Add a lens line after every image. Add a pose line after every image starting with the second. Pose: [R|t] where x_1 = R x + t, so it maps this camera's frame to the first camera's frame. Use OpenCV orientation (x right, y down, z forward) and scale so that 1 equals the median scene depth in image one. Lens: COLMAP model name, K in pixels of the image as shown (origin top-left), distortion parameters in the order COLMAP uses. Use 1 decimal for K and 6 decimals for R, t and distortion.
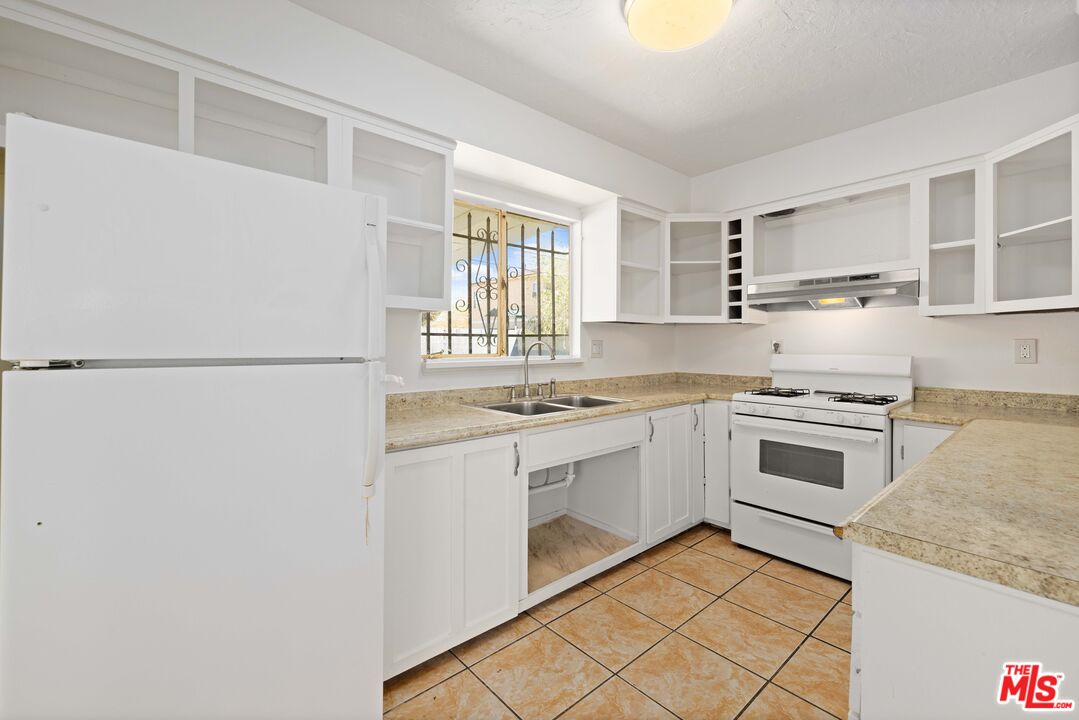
lens RADIAL K [[464.2, 0, 538.1], [0, 464.2, 341.9], [0, 0, 1]] dist [0.000966, 0.000104]
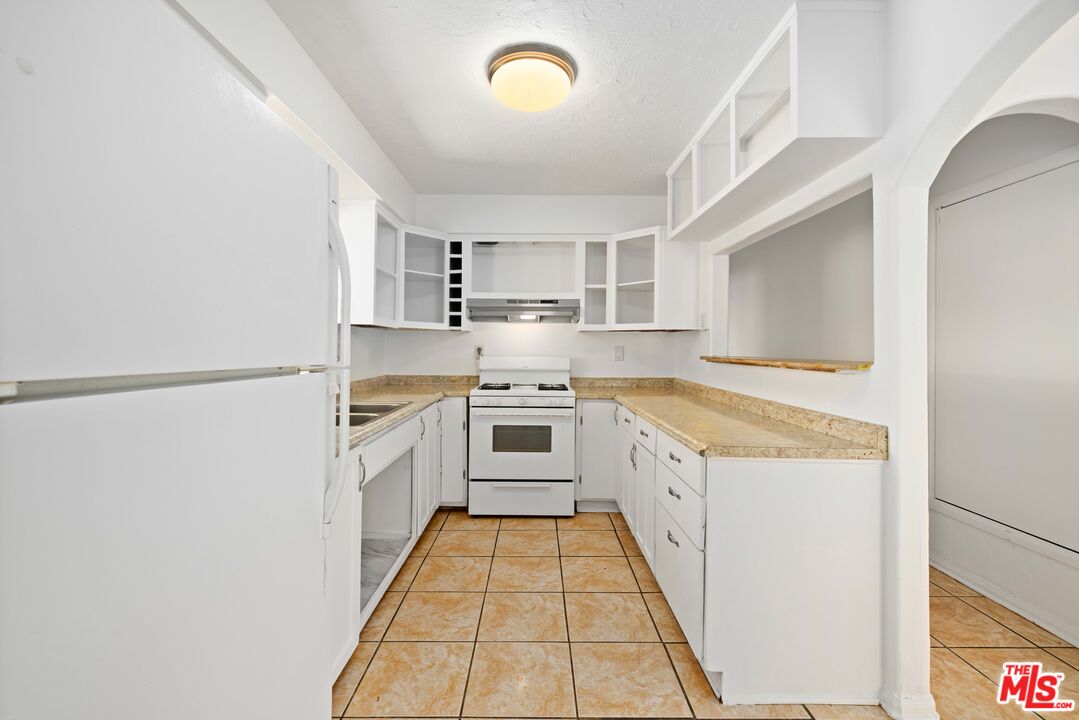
lens RADIAL K [[461.8, 0, 541.5], [0, 461.8, 348.1], [0, 0, 1]] dist [-0.000301, -0.000027]
pose [[0.651655, 0.004393, 0.758503, -0.375555], [-0.009134, 0.999956, 0.002055, -0.000092], [-0.758460, -0.008267, 0.651667, 0.100109]]
